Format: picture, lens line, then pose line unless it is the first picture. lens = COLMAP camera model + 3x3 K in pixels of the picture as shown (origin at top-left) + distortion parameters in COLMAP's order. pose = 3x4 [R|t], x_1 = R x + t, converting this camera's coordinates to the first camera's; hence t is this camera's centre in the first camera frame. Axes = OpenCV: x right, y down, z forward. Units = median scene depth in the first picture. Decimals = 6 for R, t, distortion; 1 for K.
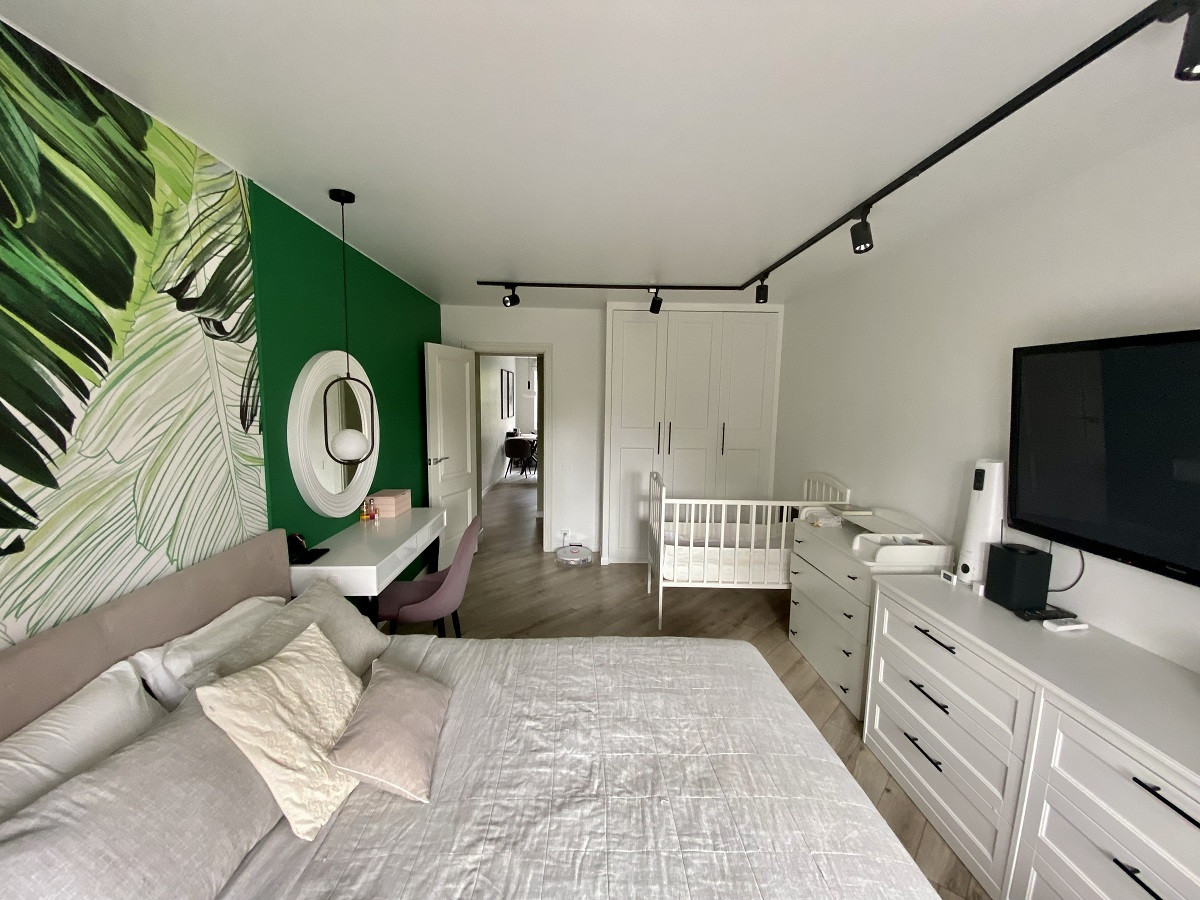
lens RADIAL K [[489.2, 0, 600.0], [0, 489.2, 450.0], [0, 0, 1]] dist [-0.001287, -0.007904]
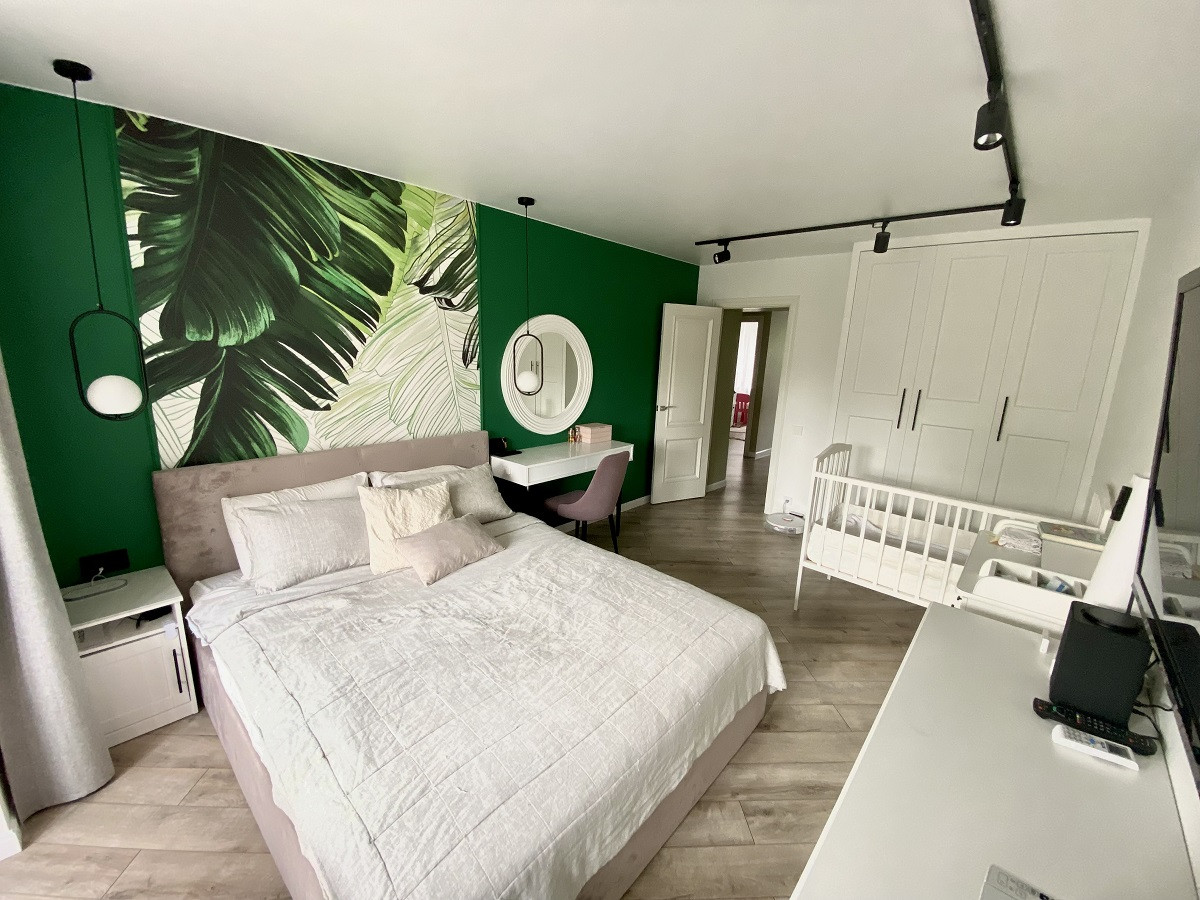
lens RADIAL K [[488.3, 0, 600.0], [0, 488.3, 450.0], [0, 0, 1]] dist [0.026693, -0.000200]
pose [[0.711905, 0.157817, -0.684314, 0.807462], [-0.102868, 0.987346, 0.120686, -0.008371], [0.694701, -0.015523, 0.719131, 0.138480]]
